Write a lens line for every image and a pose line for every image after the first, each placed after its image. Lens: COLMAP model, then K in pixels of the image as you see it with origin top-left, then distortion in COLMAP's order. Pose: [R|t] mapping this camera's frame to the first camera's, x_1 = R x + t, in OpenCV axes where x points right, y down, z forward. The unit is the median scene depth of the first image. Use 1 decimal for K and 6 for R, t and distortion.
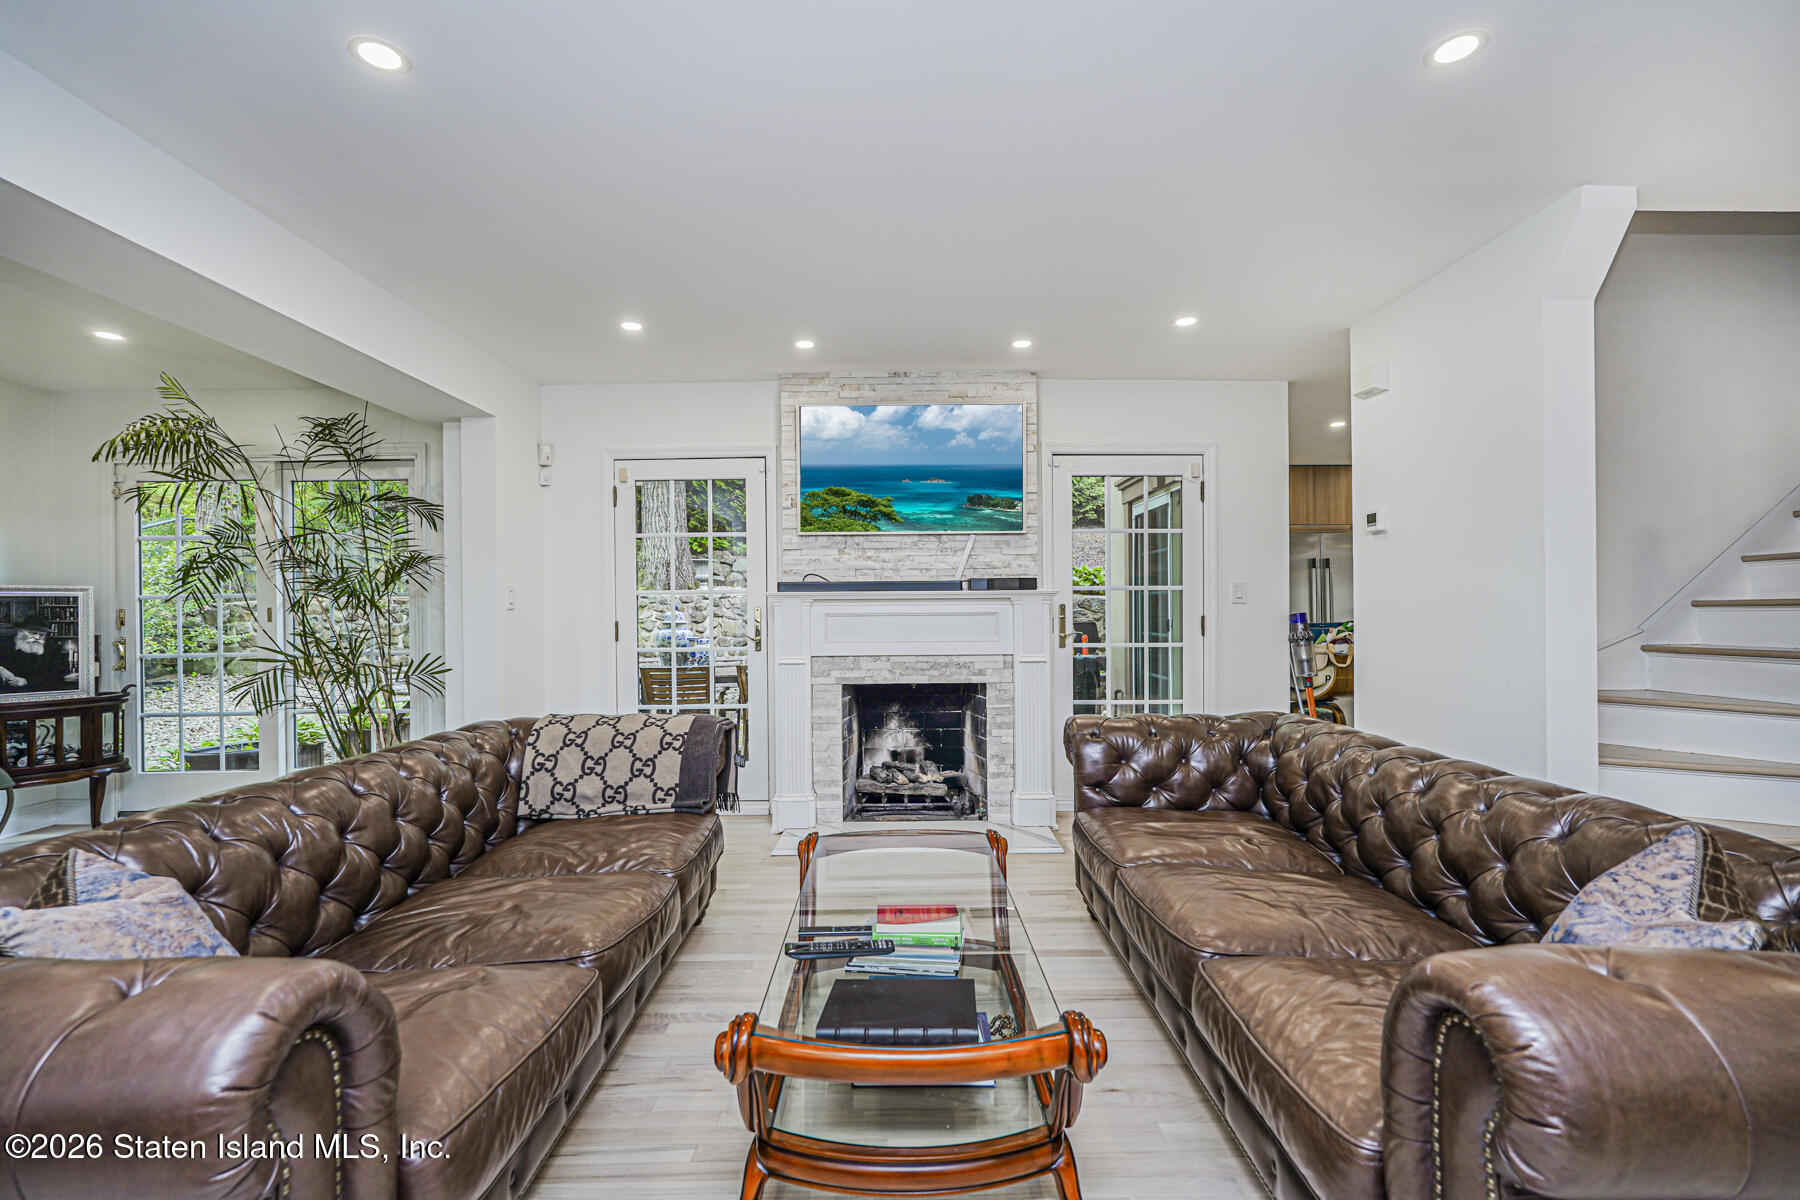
lens RADIAL K [[798.0, 0, 899.7], [0, 798.0, 609.8], [0, 0, 1]] dist [-0.001853, 0.000080]
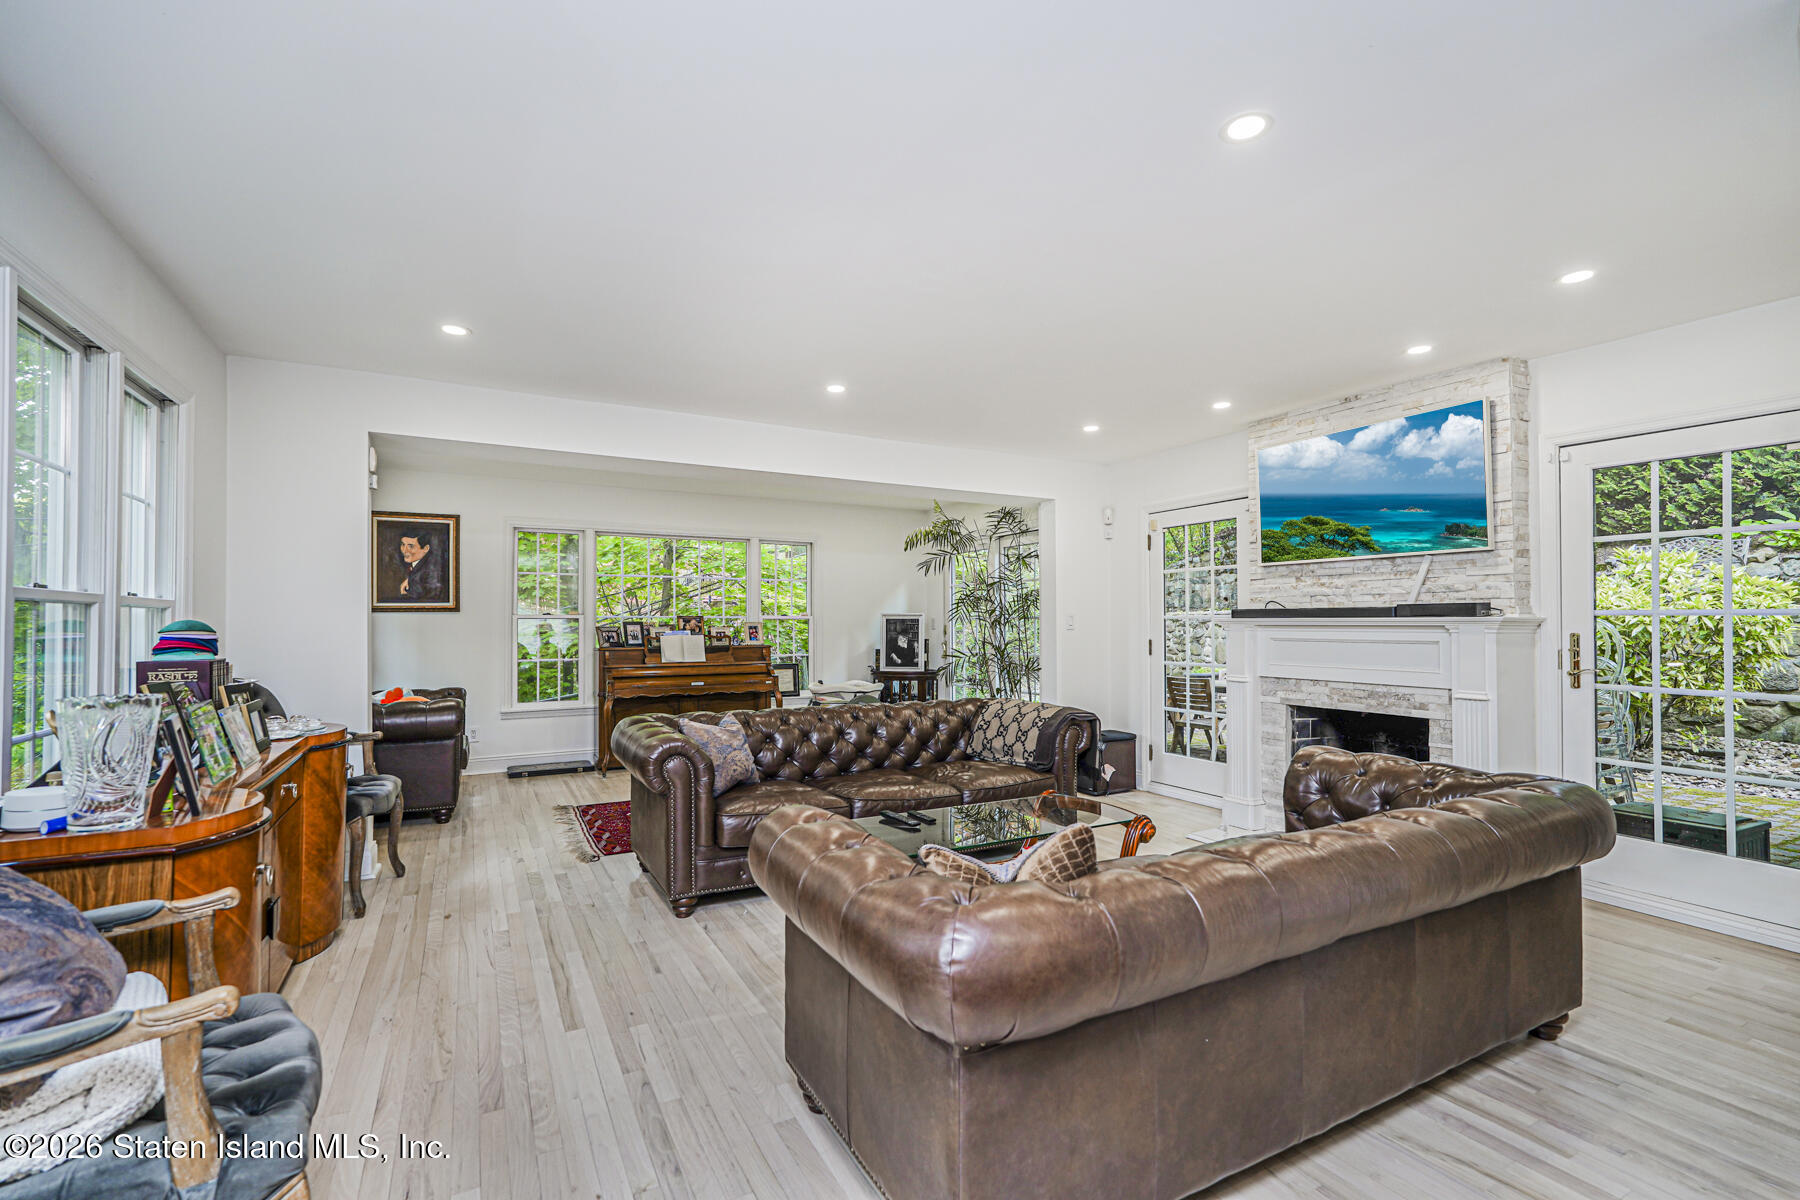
lens RADIAL K [[798.0, 0, 899.7], [0, 798.0, 609.8], [0, 0, 1]] dist [-0.001853, 0.000080]
pose [[0.474438, -0.004432, -0.880277, 0.607006], [-0.003319, 0.999971, -0.006824, -0.023813], [0.880282, 0.006159, 0.474410, 0.035706]]
